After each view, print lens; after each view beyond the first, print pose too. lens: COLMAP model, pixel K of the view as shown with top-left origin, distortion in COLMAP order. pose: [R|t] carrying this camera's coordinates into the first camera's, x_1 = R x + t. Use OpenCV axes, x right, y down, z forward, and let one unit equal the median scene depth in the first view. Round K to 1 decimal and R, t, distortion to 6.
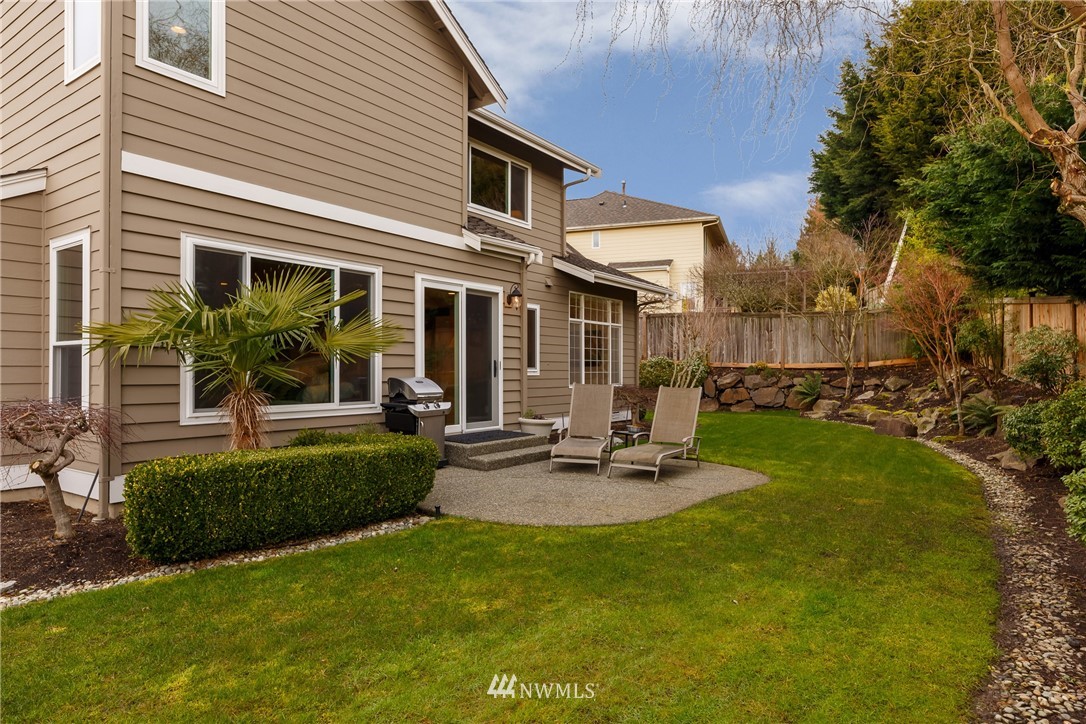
lens RADIAL K [[646.4, 0, 539.6], [0, 646.4, 365.3], [0, 0, 1]] dist [-0.000998, -0.000342]
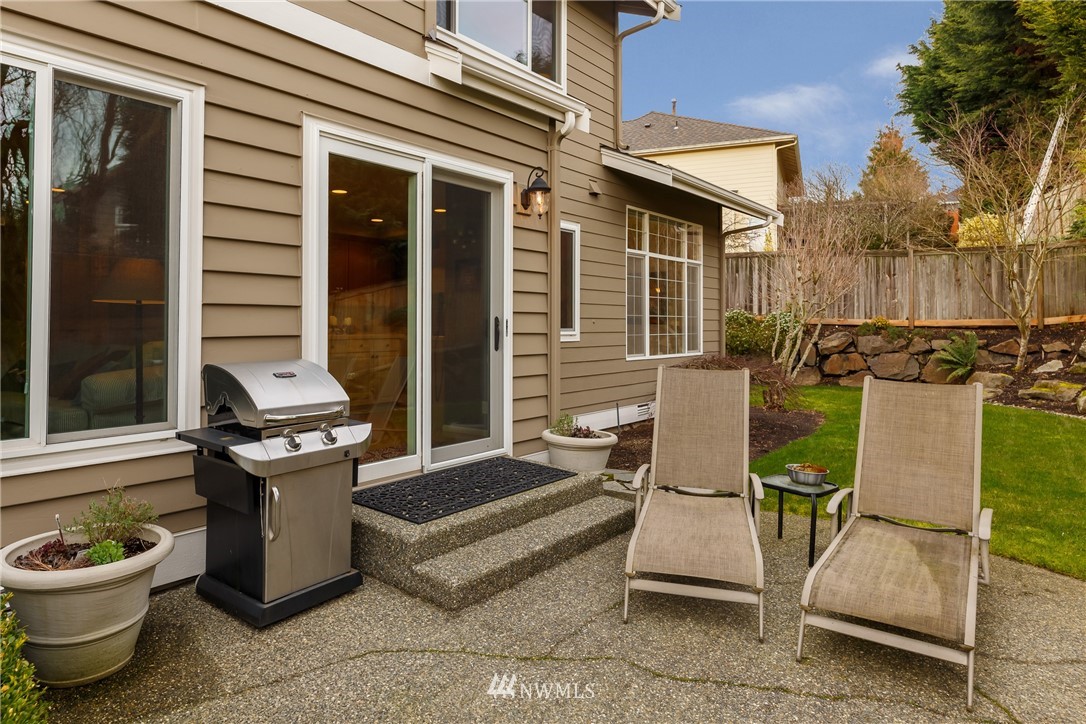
lens RADIAL K [[646.4, 0, 508.2], [0, 646.4, 323.0], [0, 0, 1]] dist [-0.000998, -0.000342]
pose [[0.995548, 0.002741, -0.094220, -0.008860], [-0.002066, 0.999972, 0.007259, -0.004961], [0.094238, -0.007032, 0.995525, 0.357985]]
